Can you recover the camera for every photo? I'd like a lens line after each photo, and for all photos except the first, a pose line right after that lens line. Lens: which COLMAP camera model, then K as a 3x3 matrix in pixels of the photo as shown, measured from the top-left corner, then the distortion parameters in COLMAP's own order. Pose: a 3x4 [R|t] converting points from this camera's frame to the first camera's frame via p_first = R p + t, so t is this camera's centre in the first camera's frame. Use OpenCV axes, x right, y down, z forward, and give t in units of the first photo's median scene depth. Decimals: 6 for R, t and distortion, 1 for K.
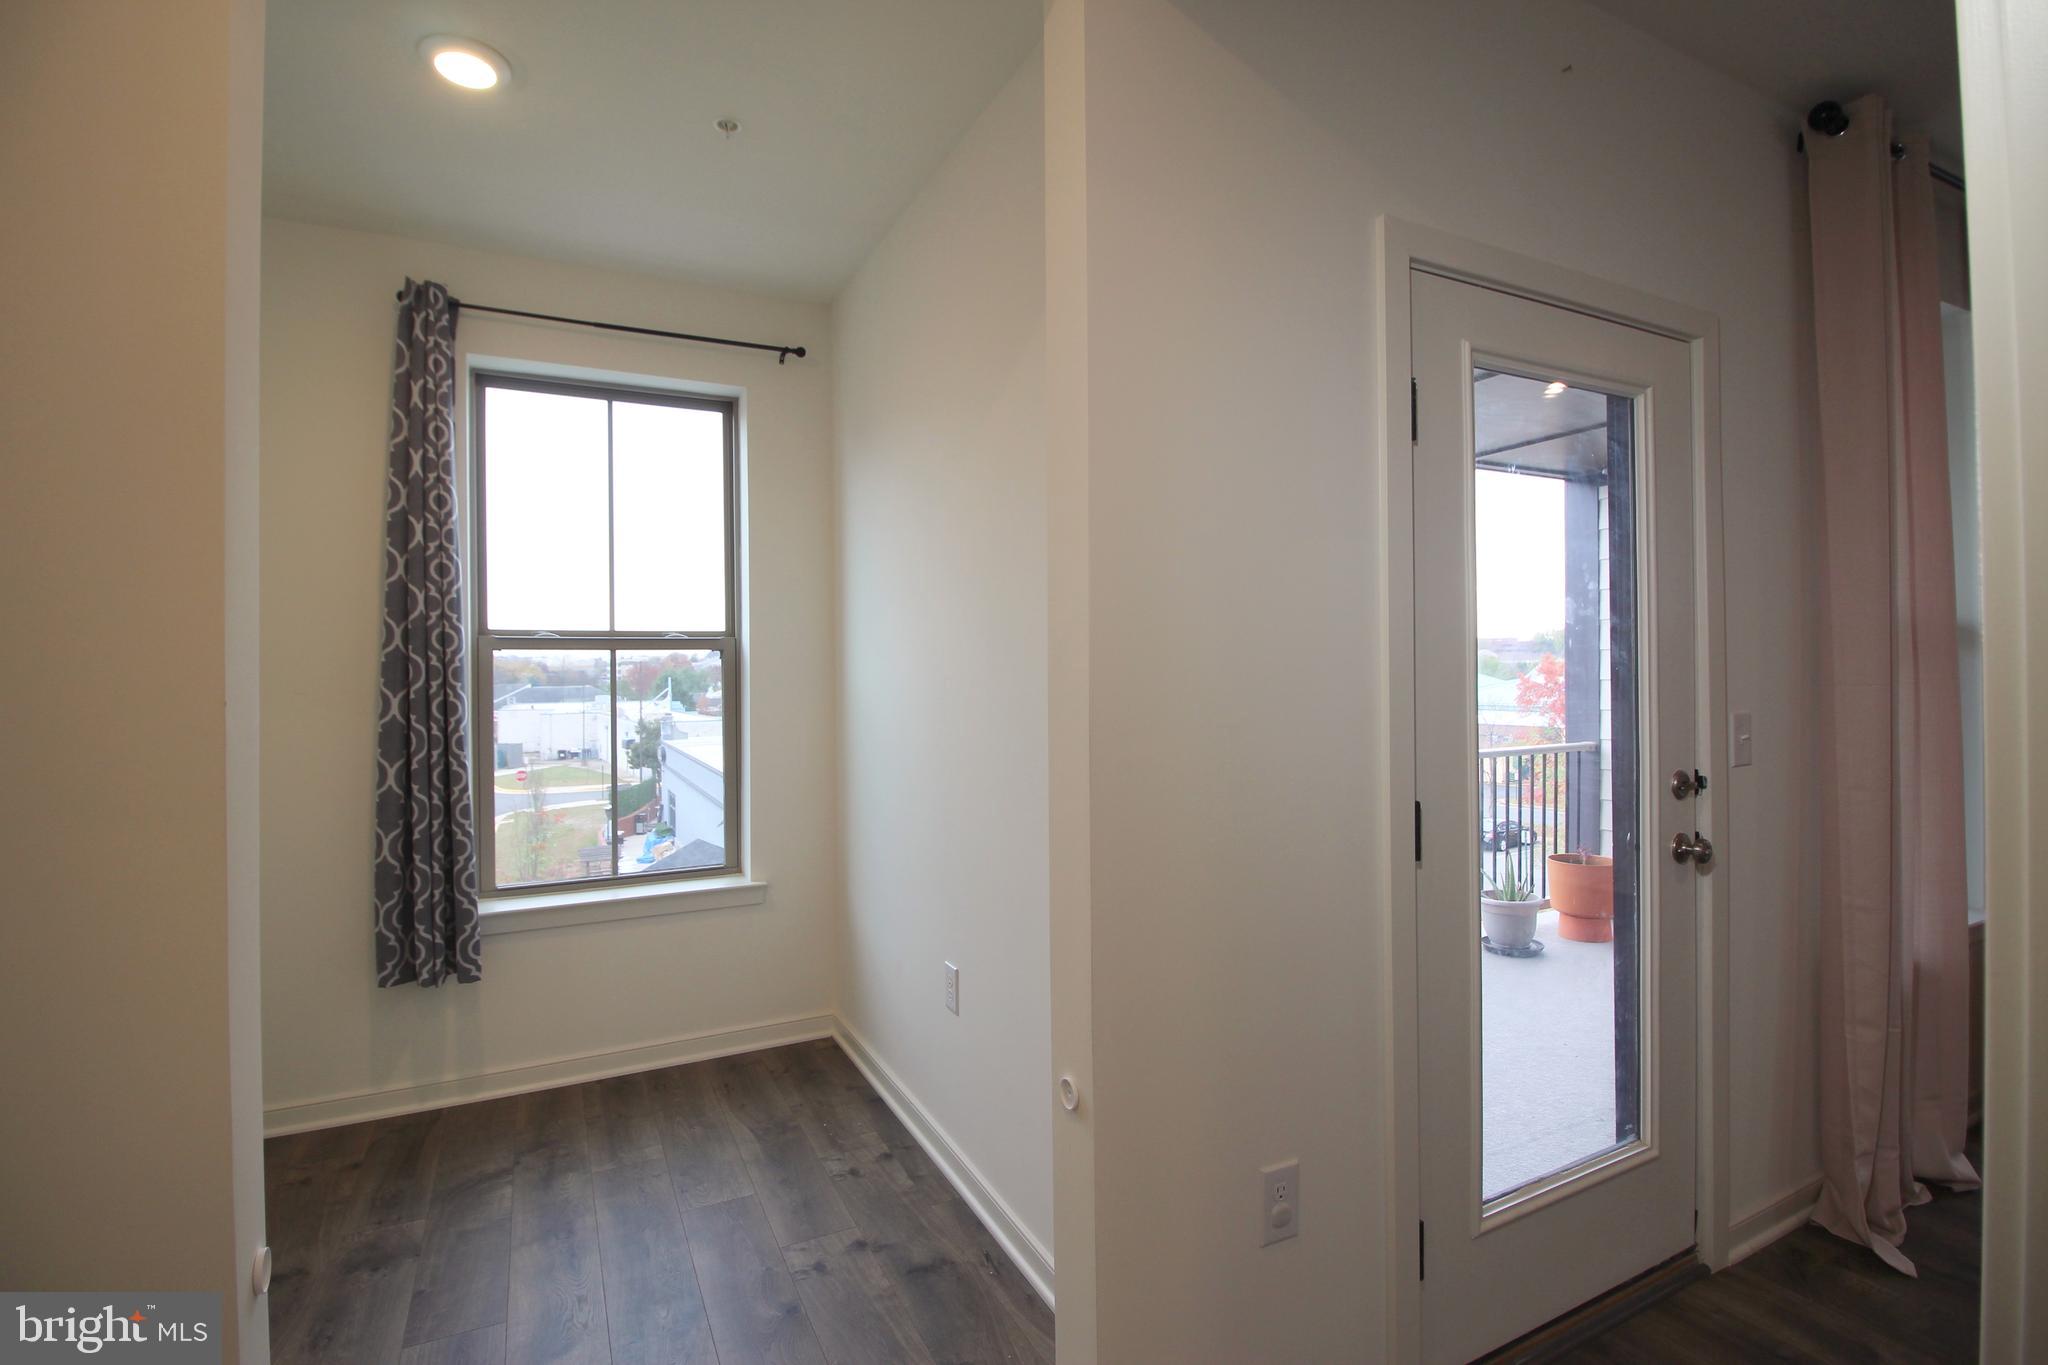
lens RADIAL K [[932.2, 0, 1021.7], [0, 932.2, 661.4], [0, 0, 1]] dist [-0.000382, -0.014049]
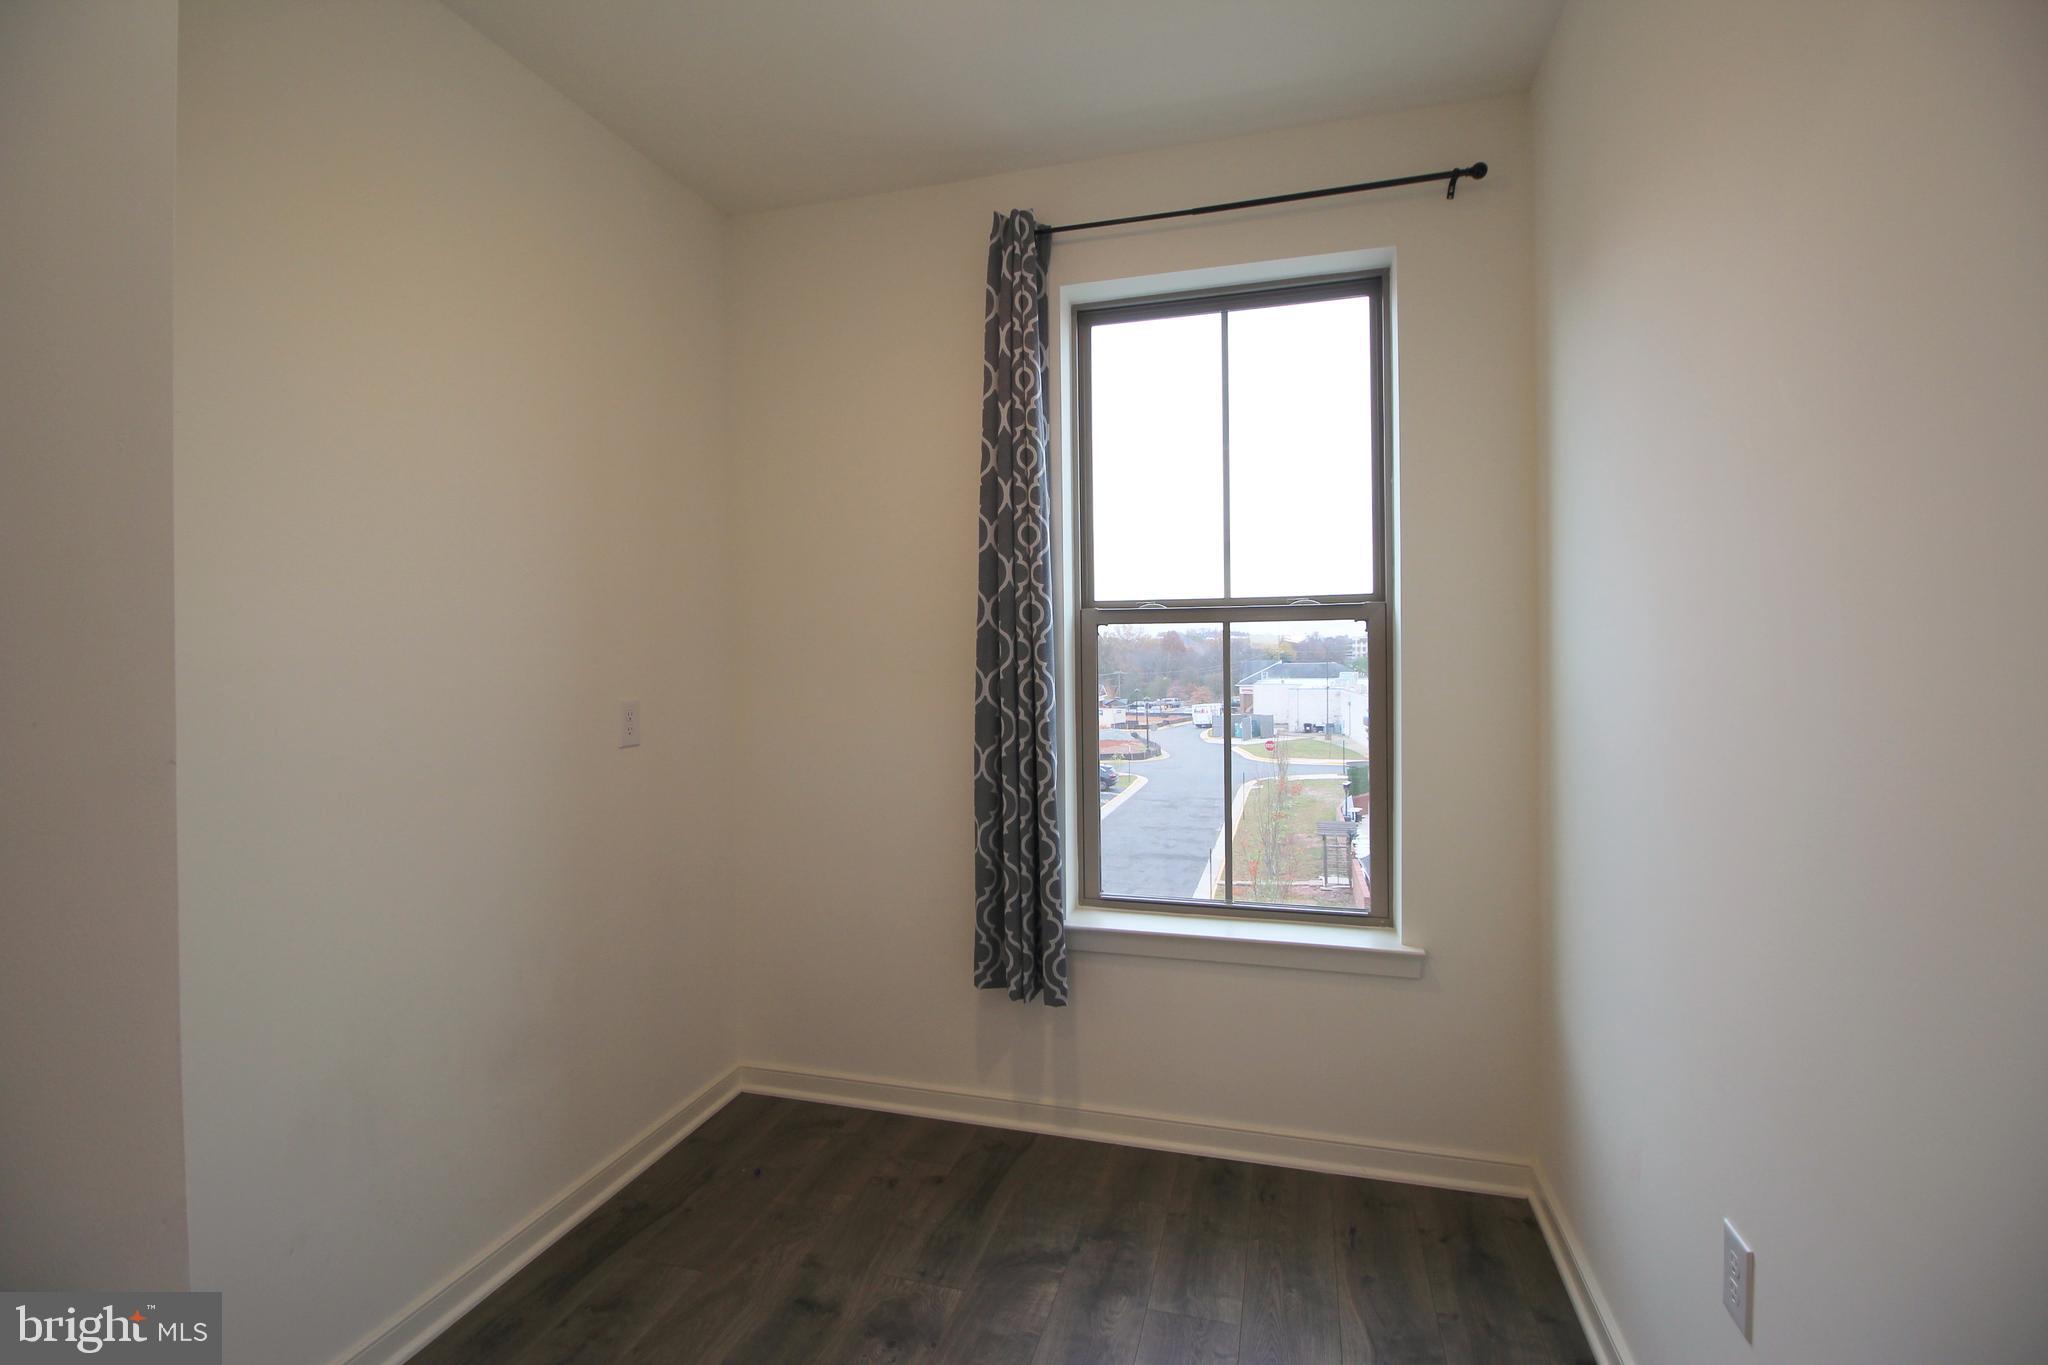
lens RADIAL K [[932.2, 0, 1021.7], [0, 932.2, 661.4], [0, 0, 1]] dist [-0.000382, -0.014049]
pose [[0.722981, 0.008141, -0.690820, -0.014604], [0.008882, 0.999738, 0.021077, 0.003547], [0.690811, -0.021374, 0.722719, 0.352539]]
